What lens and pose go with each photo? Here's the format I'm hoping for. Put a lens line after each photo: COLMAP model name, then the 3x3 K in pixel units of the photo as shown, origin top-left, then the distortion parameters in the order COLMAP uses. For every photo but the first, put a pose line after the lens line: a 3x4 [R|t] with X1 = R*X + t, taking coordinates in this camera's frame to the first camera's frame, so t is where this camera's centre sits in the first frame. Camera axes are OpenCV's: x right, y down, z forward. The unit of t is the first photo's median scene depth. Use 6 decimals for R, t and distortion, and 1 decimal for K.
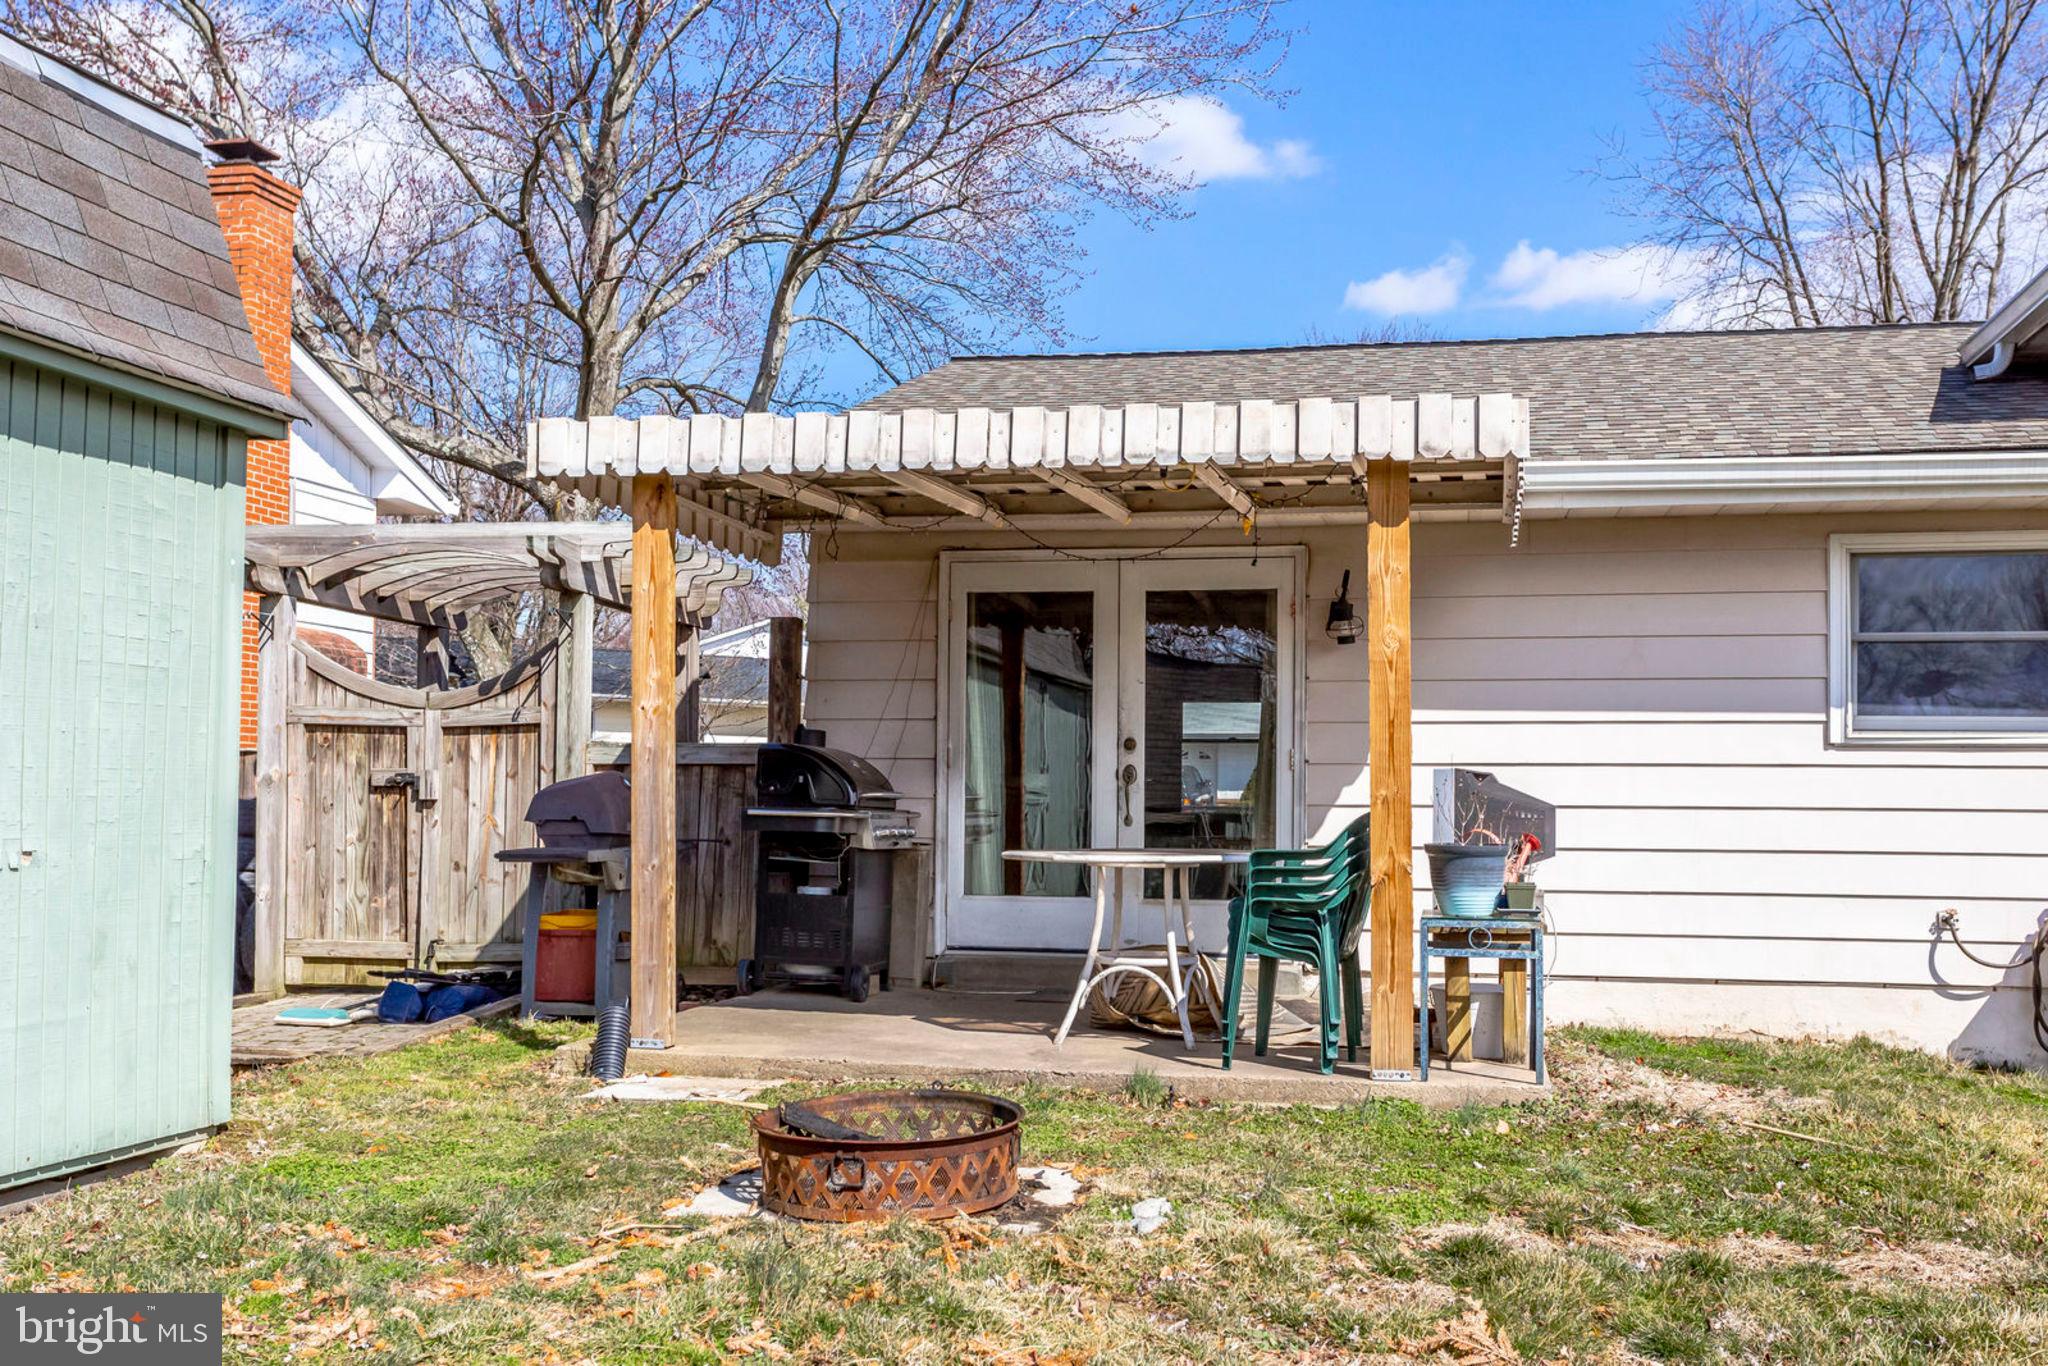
lens RADIAL K [[2125.4, 0, 1024.0], [0, 2125.4, 683.0], [0, 0, 1]] dist [-0.009904, -0.007543]
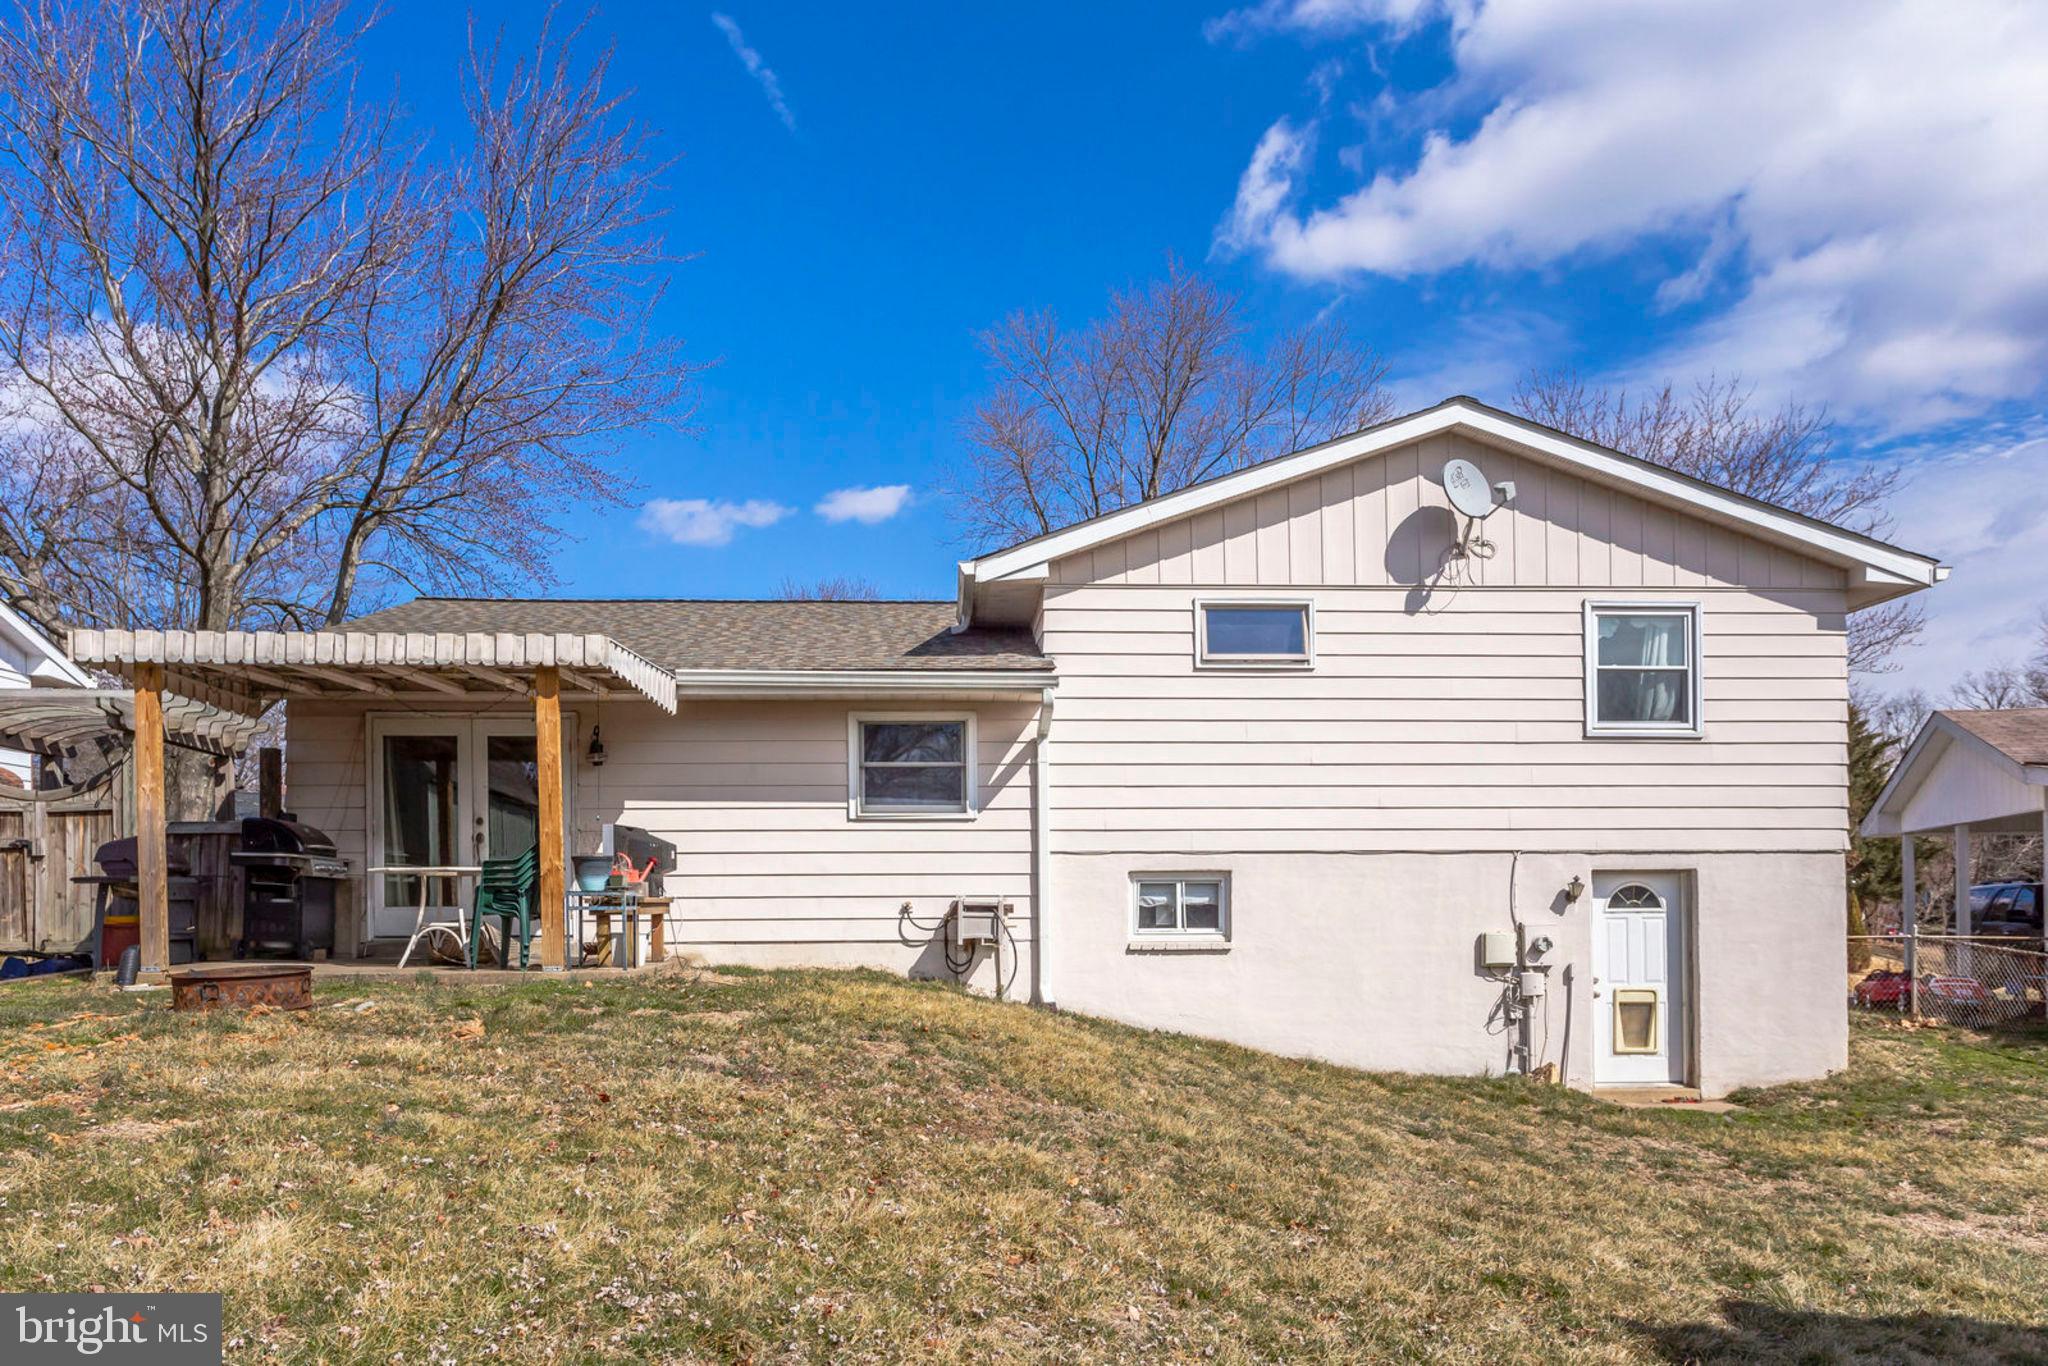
lens RADIAL K [[1479.2, 0, 1021.7], [0, 1479.2, 884.0], [0, 0, 1]] dist [0.001037, -0.000024]
pose [[0.964122, -0.010595, 0.265248, 0.155146], [0.000157, 0.999226, 0.039342, 0.031803], [-0.265460, -0.037889, 0.963377, -0.323173]]
